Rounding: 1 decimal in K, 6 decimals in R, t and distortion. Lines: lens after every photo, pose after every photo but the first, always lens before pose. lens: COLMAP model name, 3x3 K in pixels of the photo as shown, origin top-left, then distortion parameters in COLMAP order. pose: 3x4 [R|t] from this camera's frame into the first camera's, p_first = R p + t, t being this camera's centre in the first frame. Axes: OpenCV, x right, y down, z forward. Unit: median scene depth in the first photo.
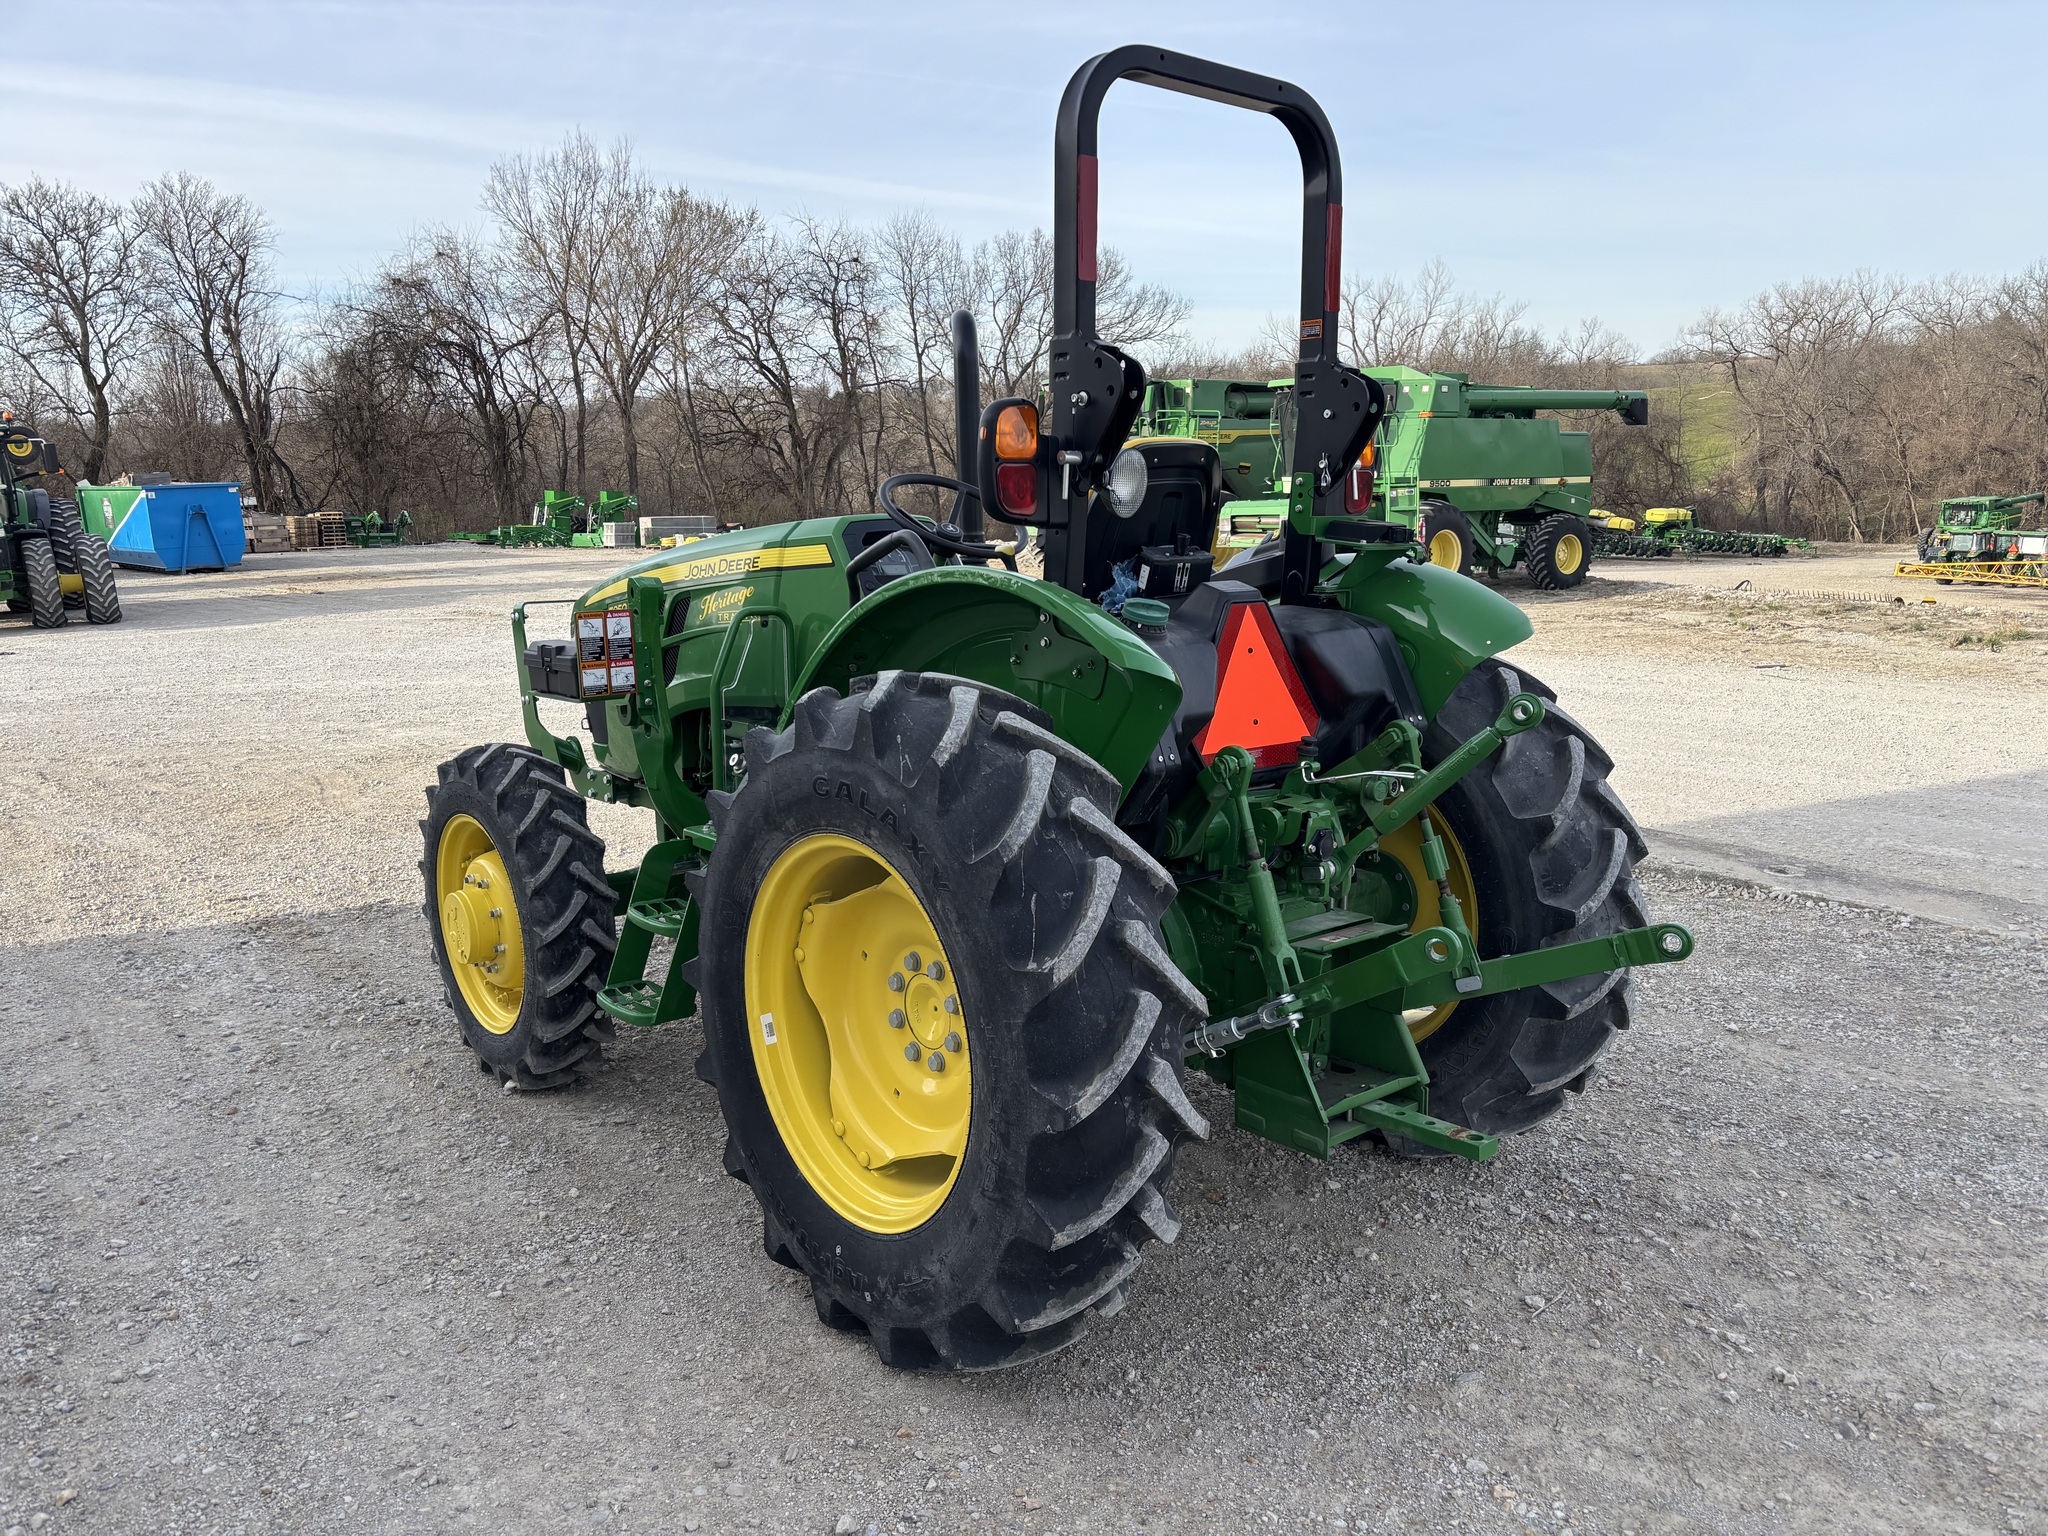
lens RADIAL K [[1549.4, 0, 1027.7], [0, 1549.4, 761.0], [0, 0, 1]] dist [0.045398, -0.051843]
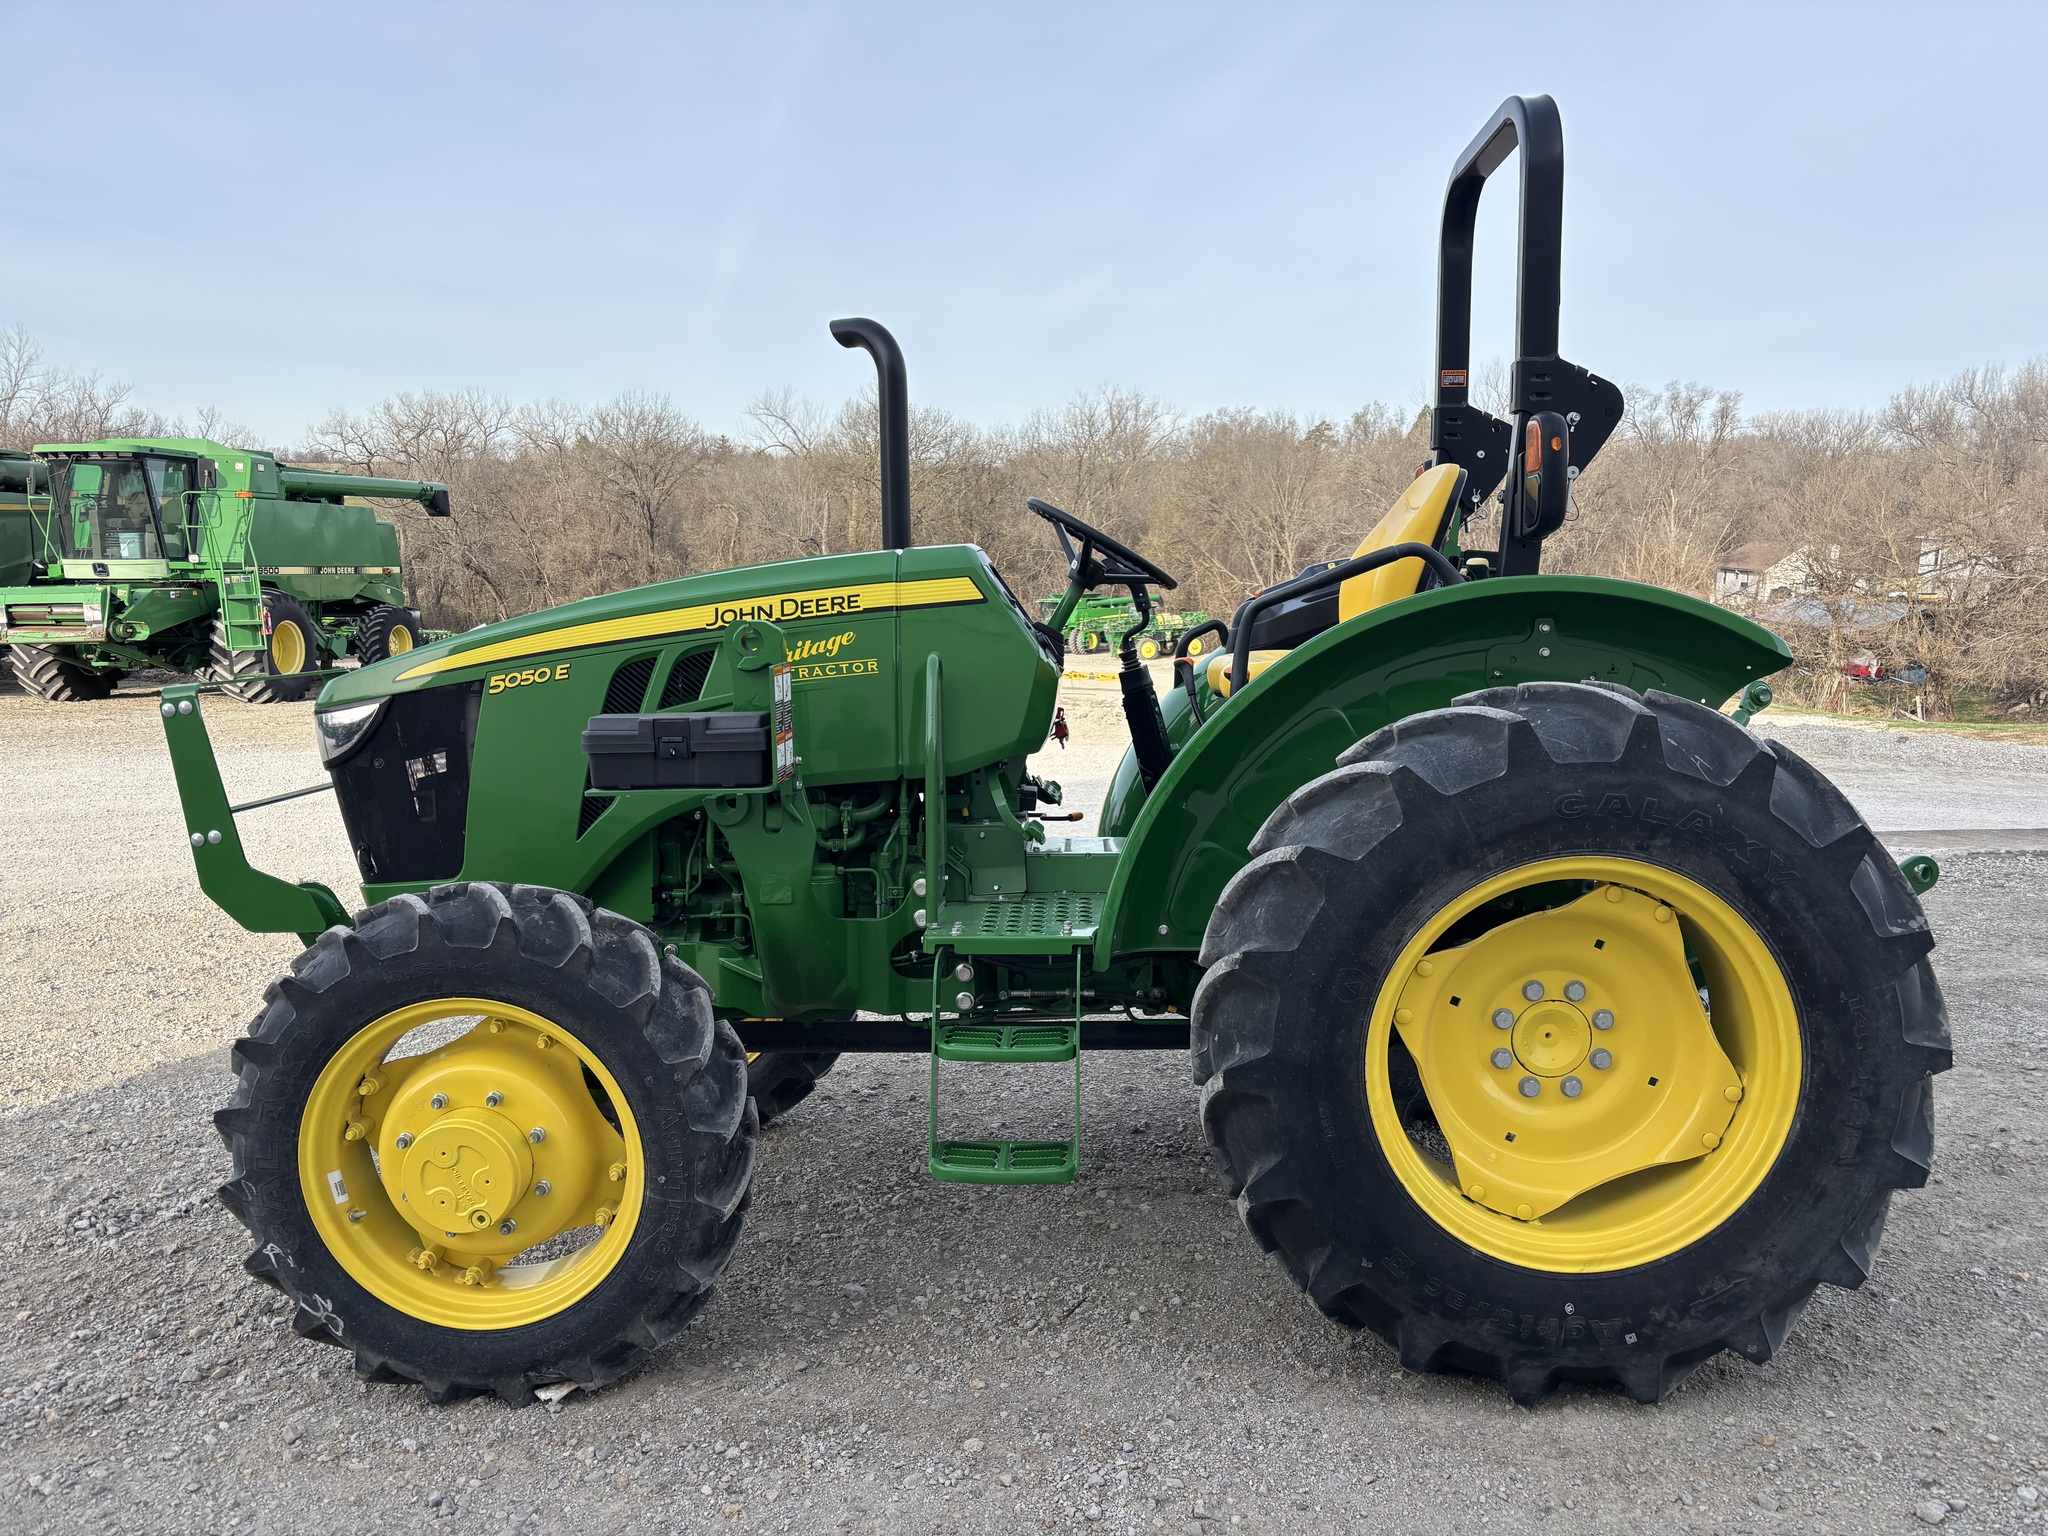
lens RADIAL K [[1549.4, 0, 1031.0], [0, 1549.4, 770.2], [0, 0, 1]] dist [0.045398, -0.051843]
pose [[0.675734, -0.082967, 0.732462, -0.111700], [0.124462, 0.992221, -0.002432, -0.004636], [-0.726562, 0.092808, 0.680804, 0.064303]]
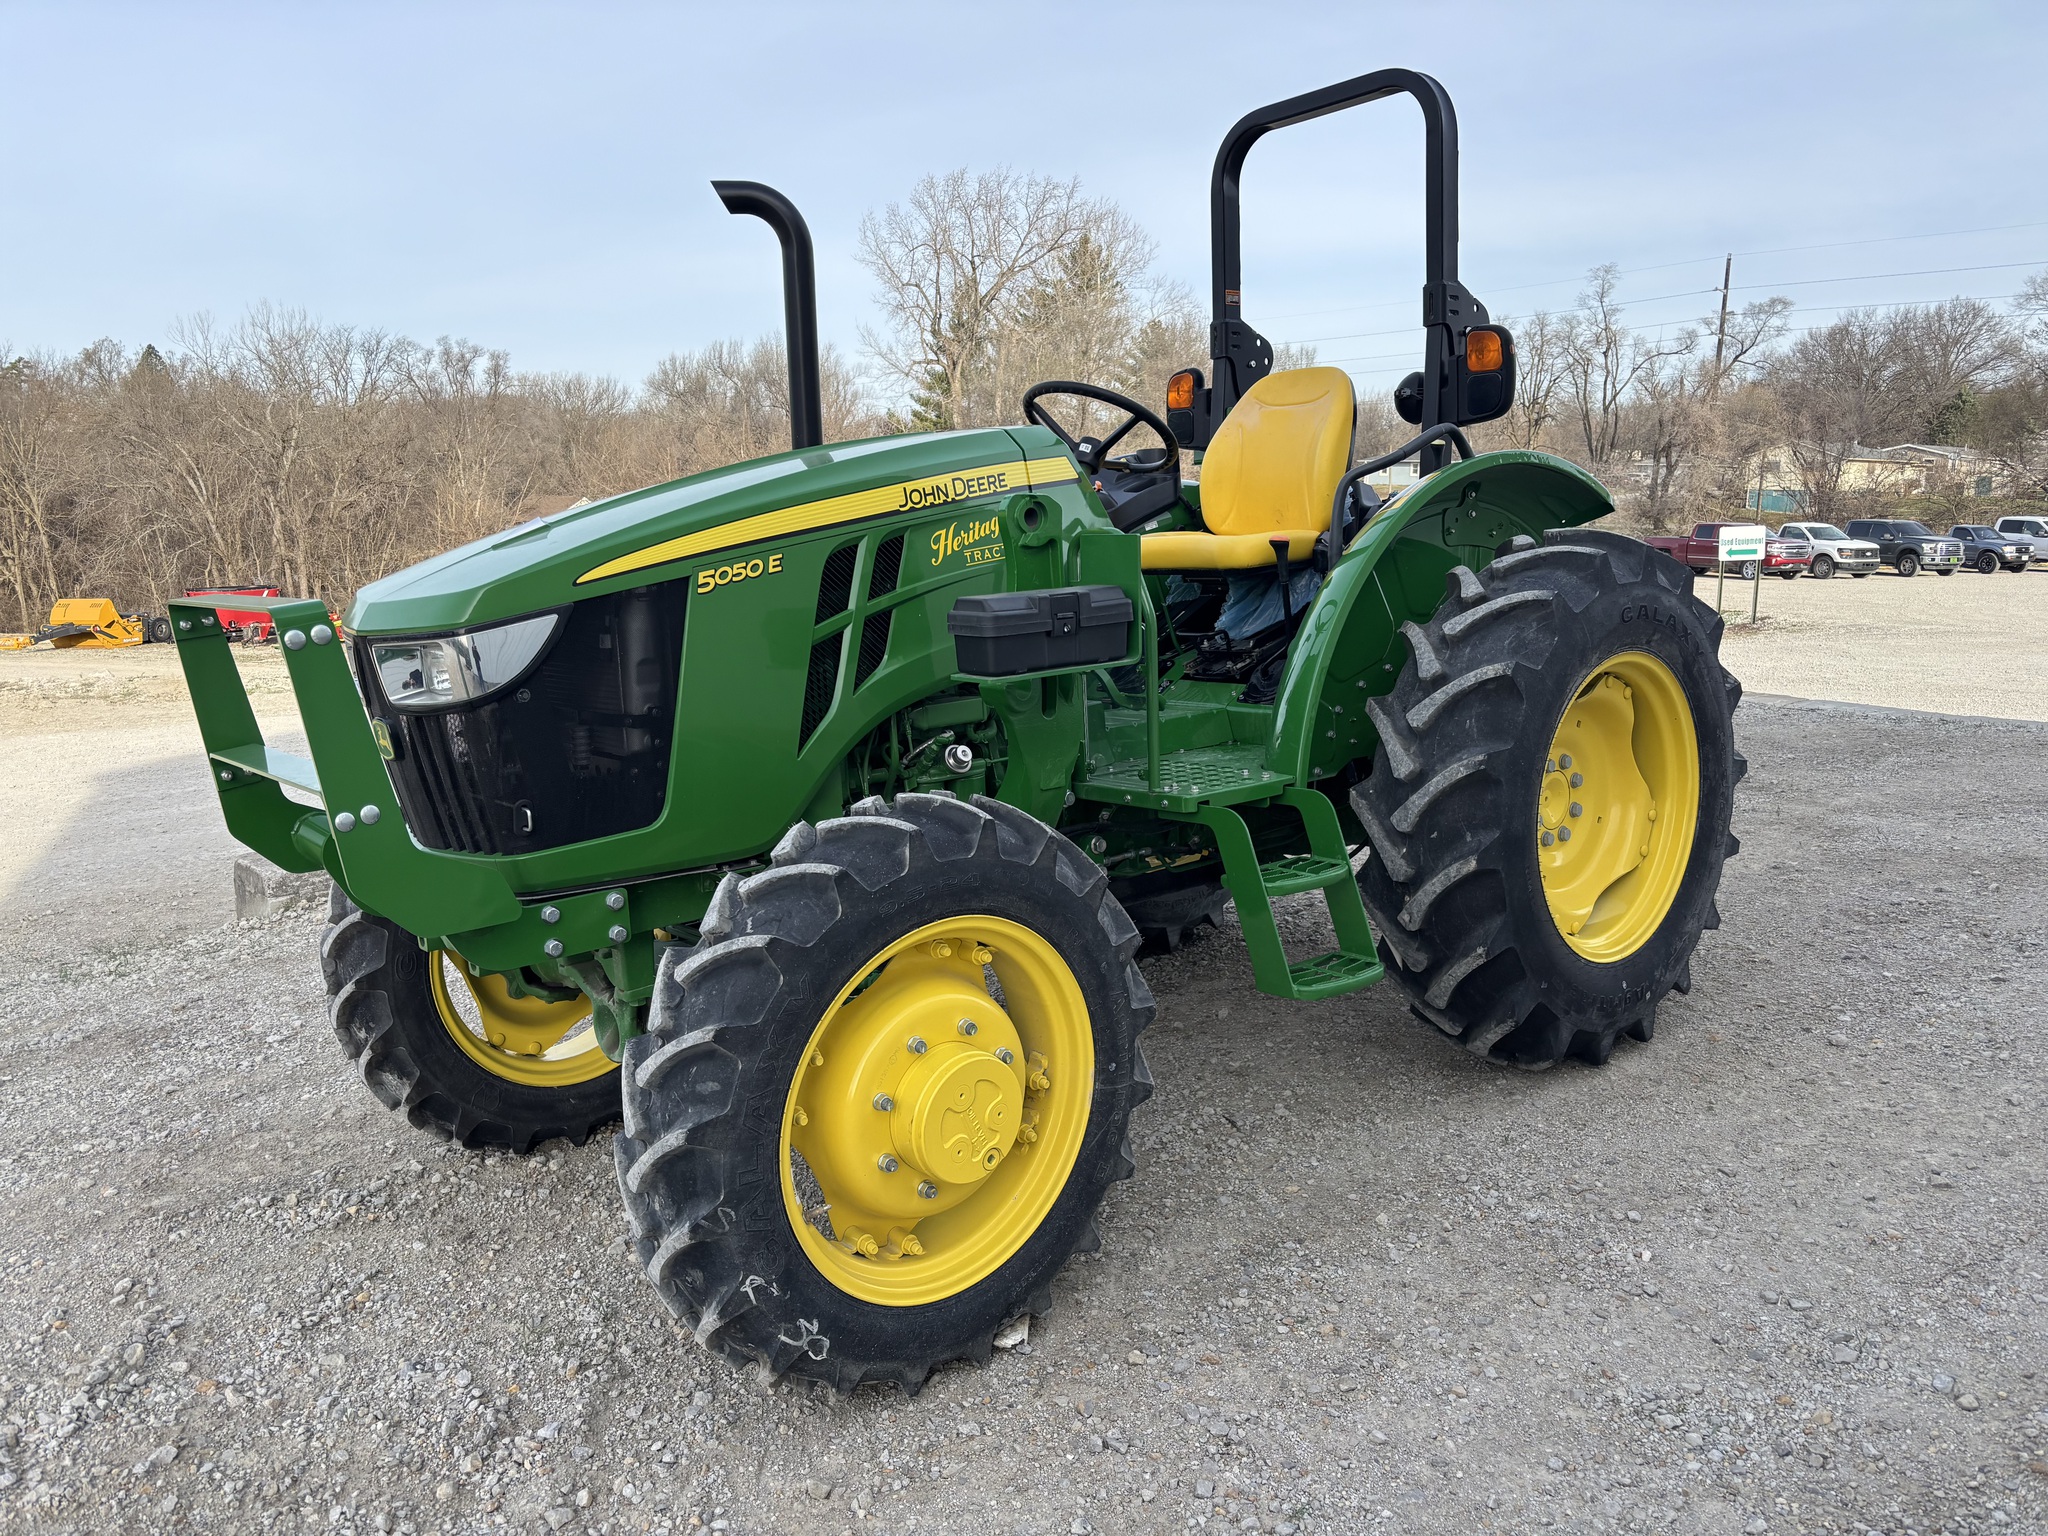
lens RADIAL K [[1549.4, 0, 1006.5], [0, 1549.4, 764.1], [0, 0, 1]] dist [0.045398, -0.051843]
pose [[0.007772, -0.148916, 0.988819, -0.143072], [0.200925, 0.968915, 0.144339, -0.013569], [-0.979576, 0.197557, 0.037451, 0.136889]]
